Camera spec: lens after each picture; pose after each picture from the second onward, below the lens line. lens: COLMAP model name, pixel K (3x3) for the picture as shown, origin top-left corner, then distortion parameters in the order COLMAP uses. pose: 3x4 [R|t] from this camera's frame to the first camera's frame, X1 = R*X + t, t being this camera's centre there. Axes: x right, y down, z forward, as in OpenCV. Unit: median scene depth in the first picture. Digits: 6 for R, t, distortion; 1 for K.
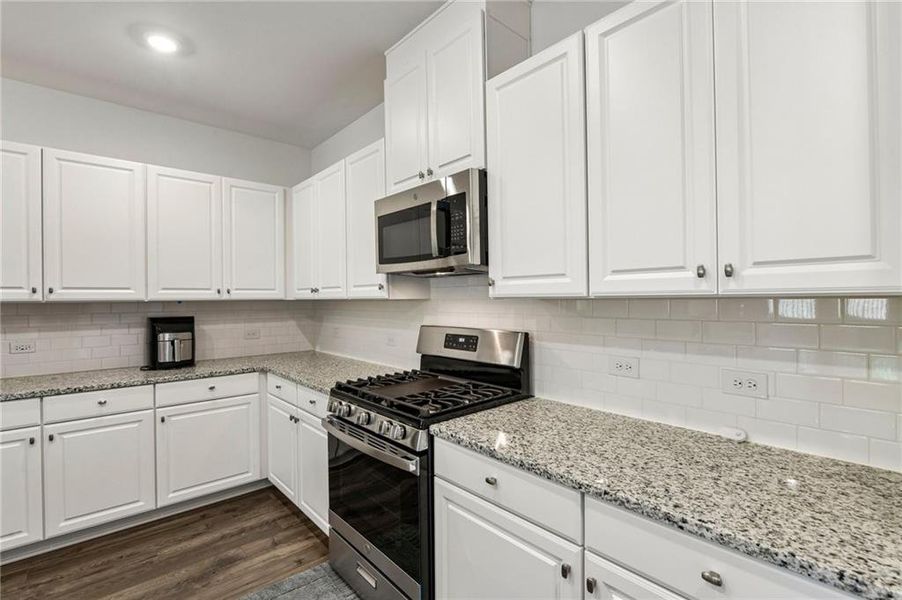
lens RADIAL K [[412.5, 0, 448.7], [0, 412.5, 298.4], [0, 0, 1]] dist [-0.009500, -0.001632]
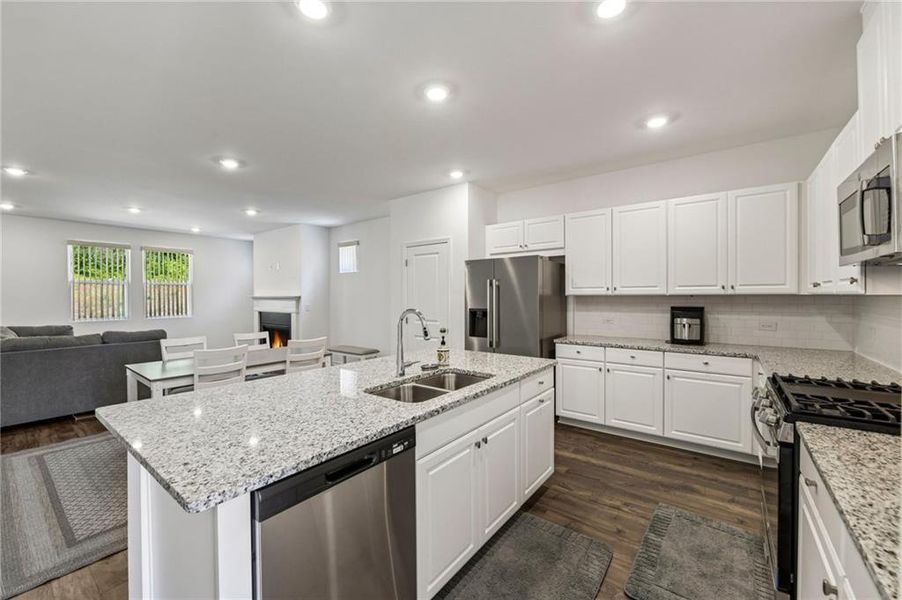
lens RADIAL K [[359.9, 0, 445.9], [0, 359.9, 300.6], [0, 0, 1]] dist [-0.012795, -0.000251]
pose [[0.182160, 0.021590, -0.983032, 0.396410], [0.002358, 0.999746, 0.022394, -0.004144], [0.983266, -0.006397, 0.182063, 0.002815]]
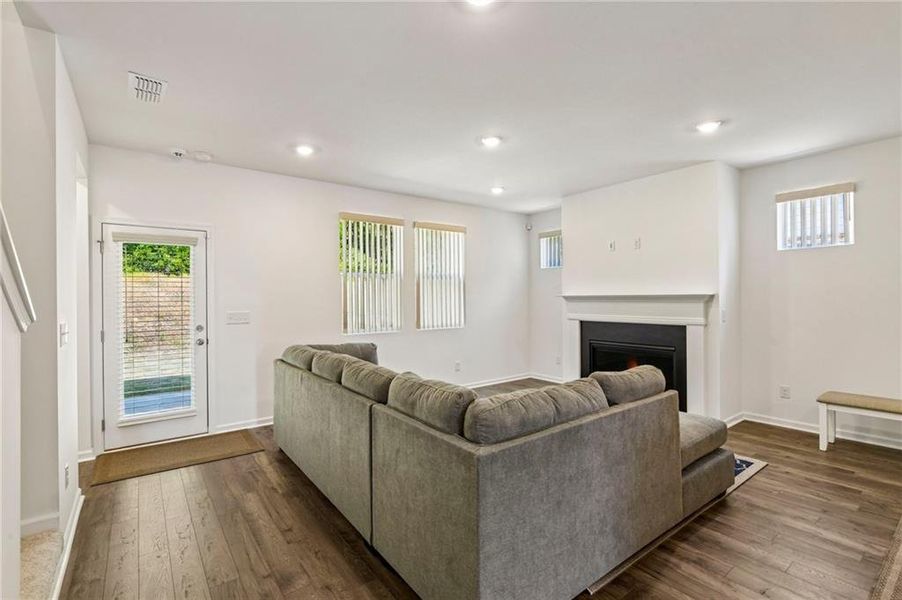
lens RADIAL K [[412.5, 0, 448.5], [0, 412.5, 297.4], [0, 0, 1]] dist [-0.009500, -0.001632]
pose [[-0.077103, 0.010367, -0.996969, -0.743889], [0.012332, 0.999879, 0.009444, 0.003981], [0.996947, -0.011566, -0.077221, -1.576267]]
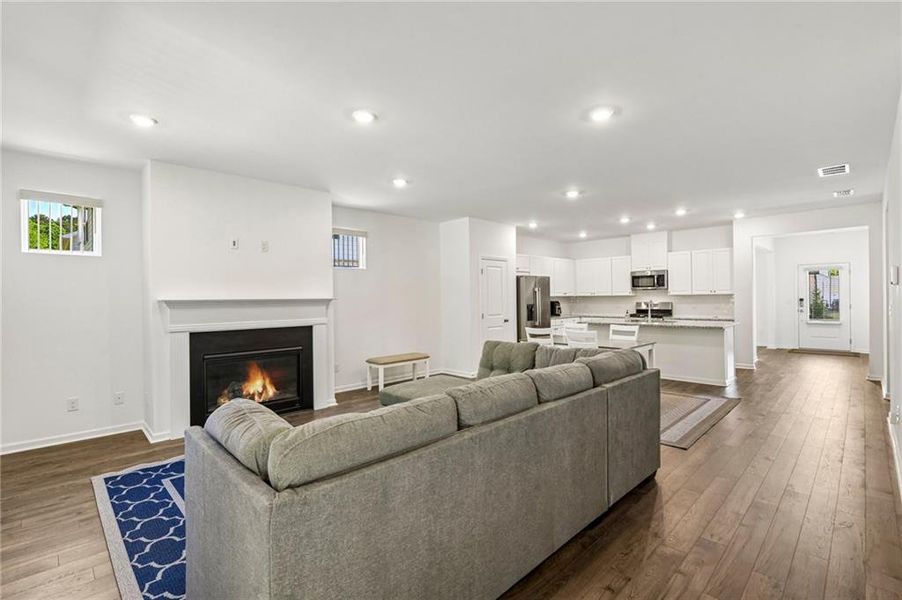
lens RADIAL K [[412.5, 0, 448.7], [0, 412.5, 298.6], [0, 0, 1]] dist [-0.009500, -0.001632]
pose [[0.998663, -0.002727, 0.051623, -2.027010], [0.002589, 0.999993, 0.002733, 0.016369], [-0.051630, -0.002596, 0.998663, -2.790725]]
